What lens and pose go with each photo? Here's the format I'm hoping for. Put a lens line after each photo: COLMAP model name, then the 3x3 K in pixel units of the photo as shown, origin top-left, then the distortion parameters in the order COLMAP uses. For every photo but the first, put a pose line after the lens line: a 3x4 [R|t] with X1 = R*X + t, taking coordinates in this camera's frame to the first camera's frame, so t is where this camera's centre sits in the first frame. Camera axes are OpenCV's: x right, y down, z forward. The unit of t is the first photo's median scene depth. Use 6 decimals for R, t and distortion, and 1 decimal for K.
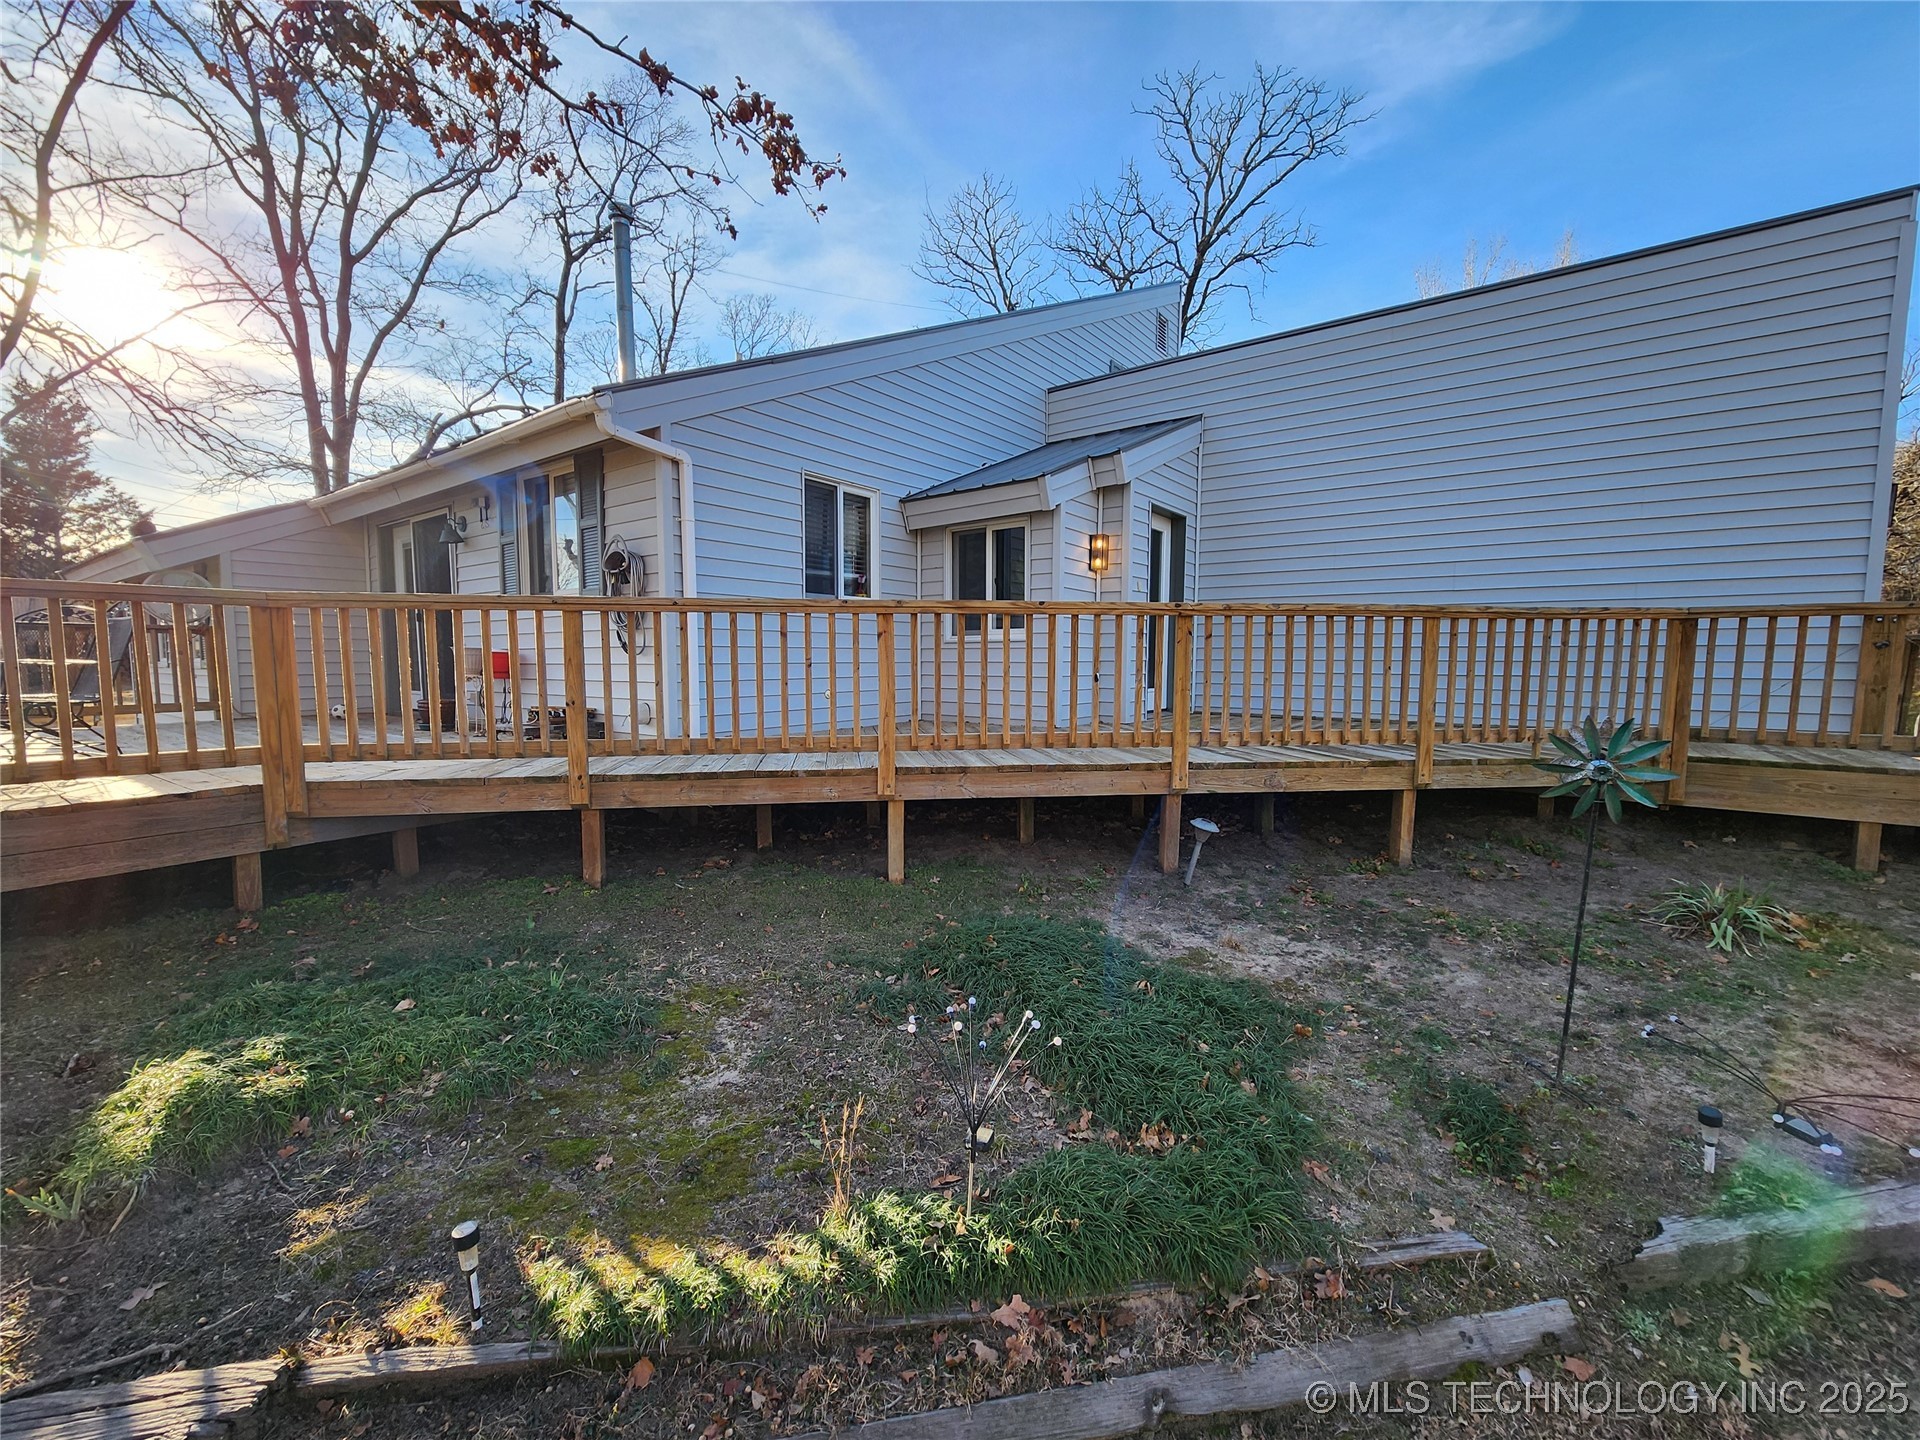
lens RADIAL K [[793.1, 0, 941.5], [0, 793.1, 717.4], [0, 0, 1]] dist [-0.003349, 0.002828]
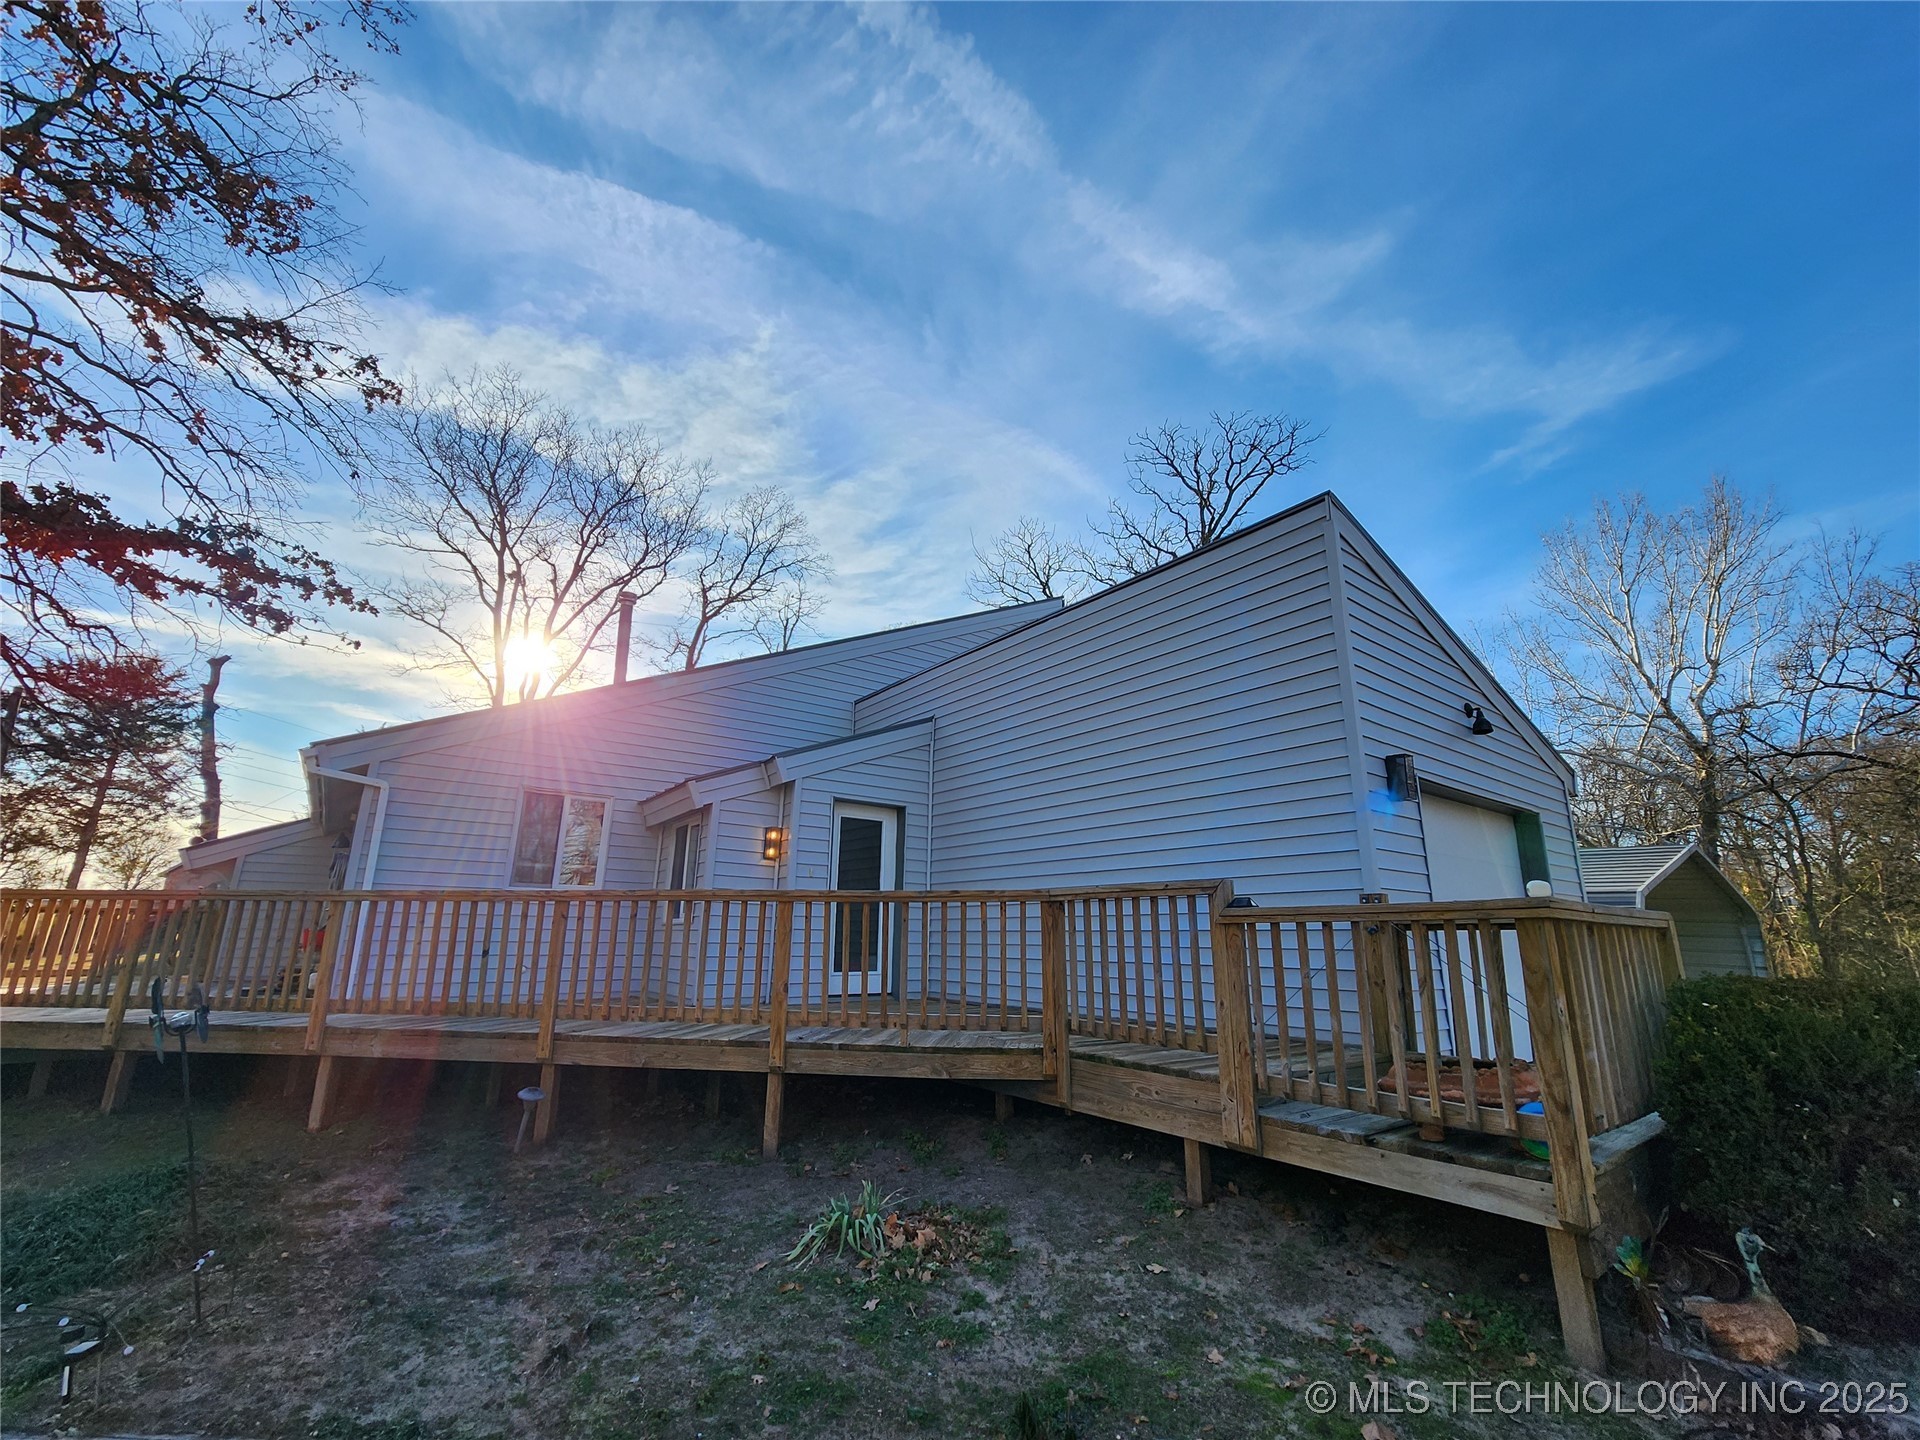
lens RADIAL K [[793.1, 0, 955.5], [0, 793.1, 720.2], [0, 0, 1]] dist [-0.003349, 0.002828]
pose [[0.961570, -0.065404, -0.266657, 1.098113], [-0.028919, 0.941685, -0.335251, -0.001450], [0.273033, 0.330078, 0.903605, -0.011859]]
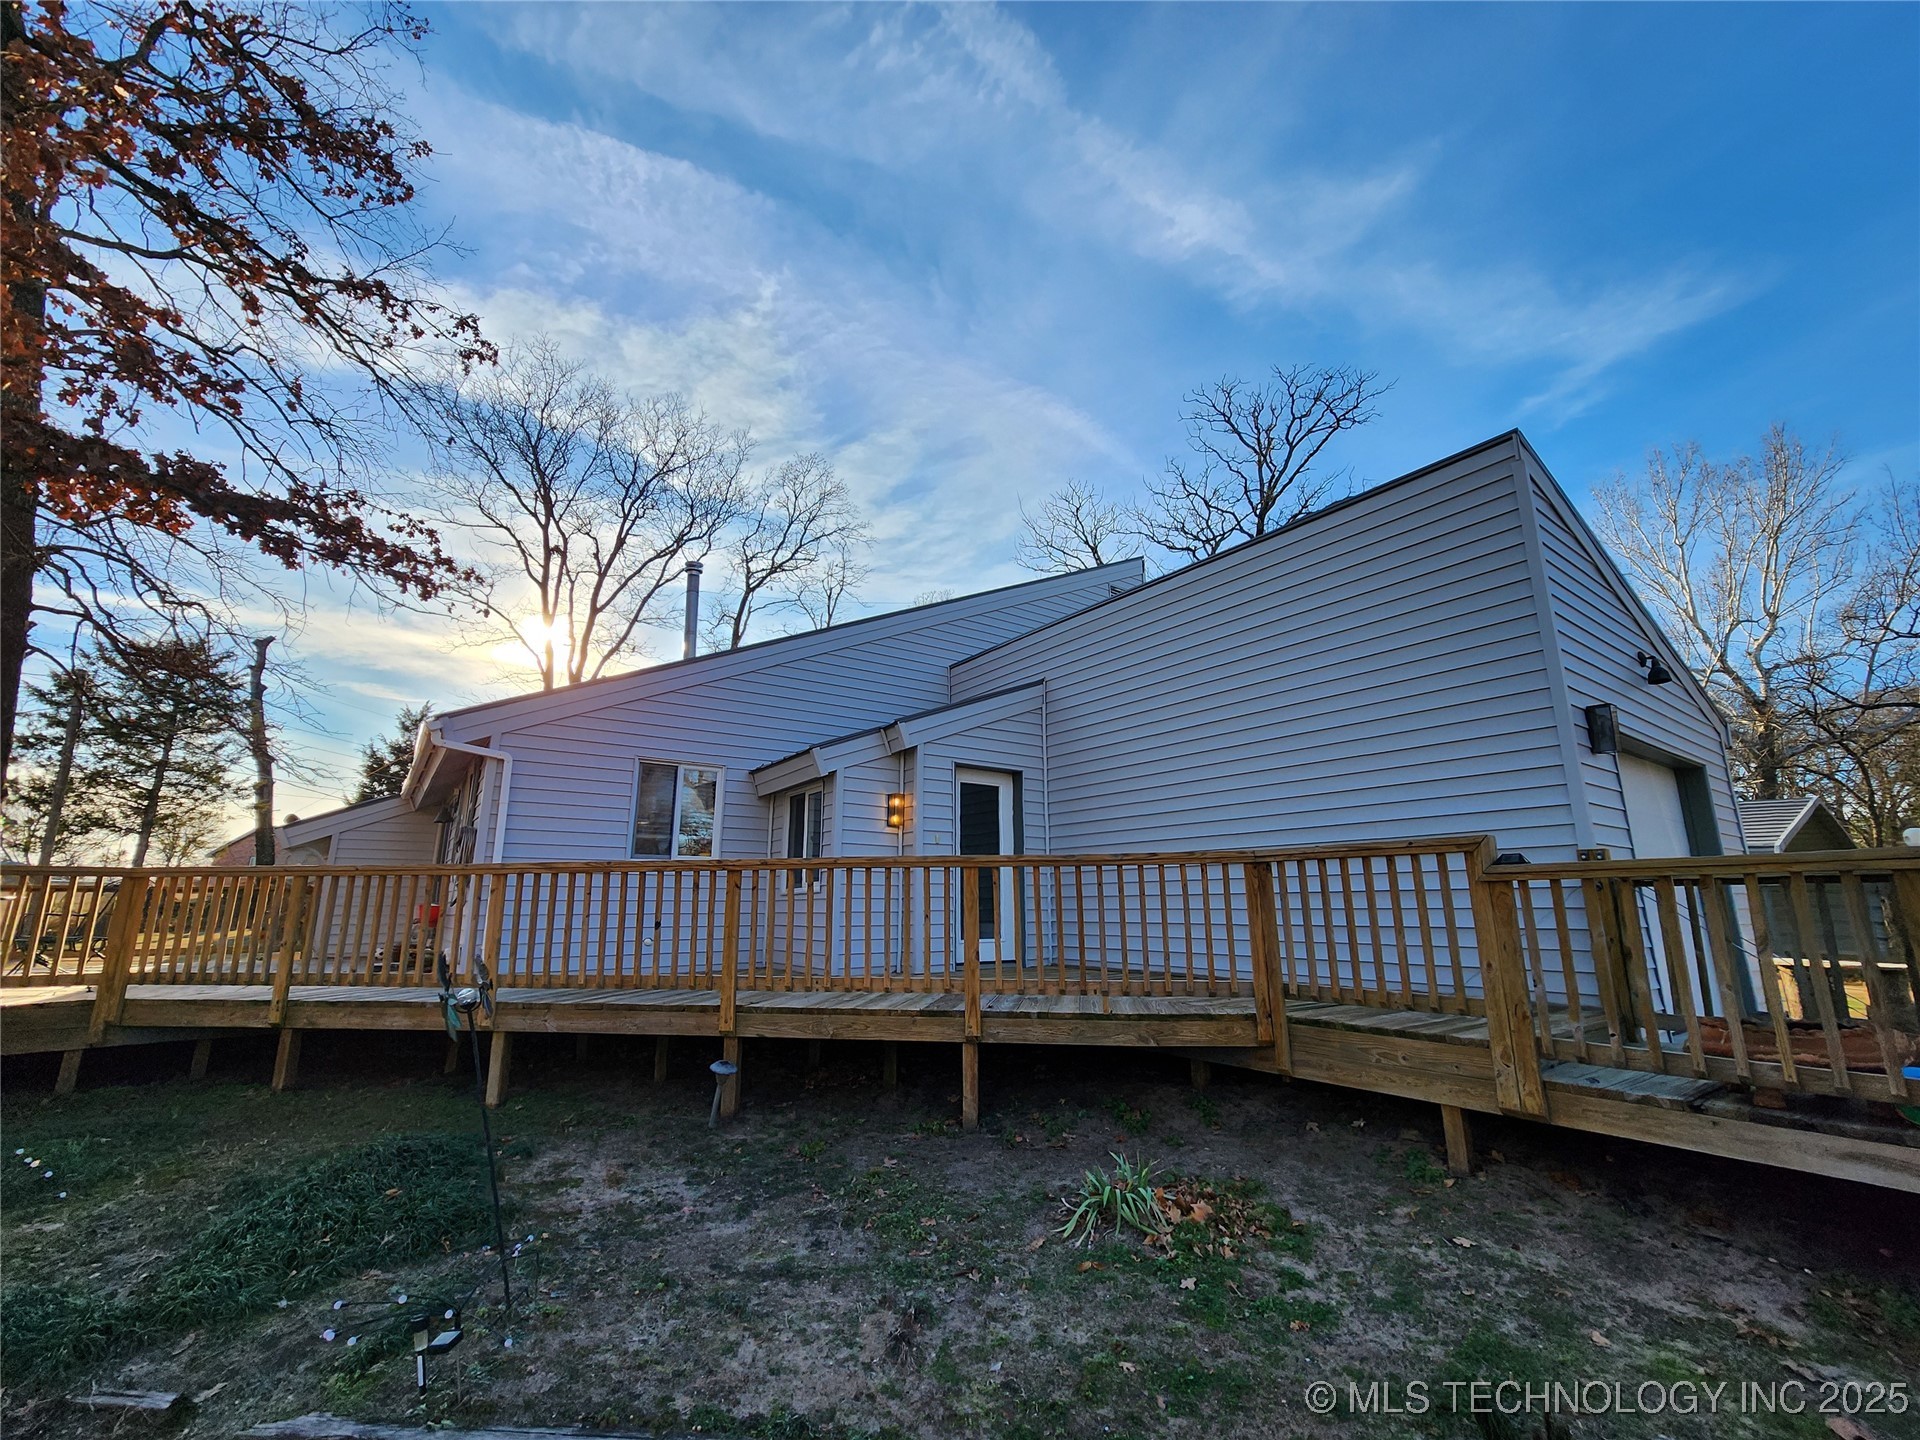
lens RADIAL K [[793.1, 0, 961.5], [0, 793.1, 714.7], [0, 0, 1]] dist [-0.003349, 0.002828]
pose [[0.956829, -0.073943, -0.281089, 0.874683], [-0.016291, 0.951934, -0.305871, 0.003738], [0.290195, 0.297245, 0.909633, -0.028393]]
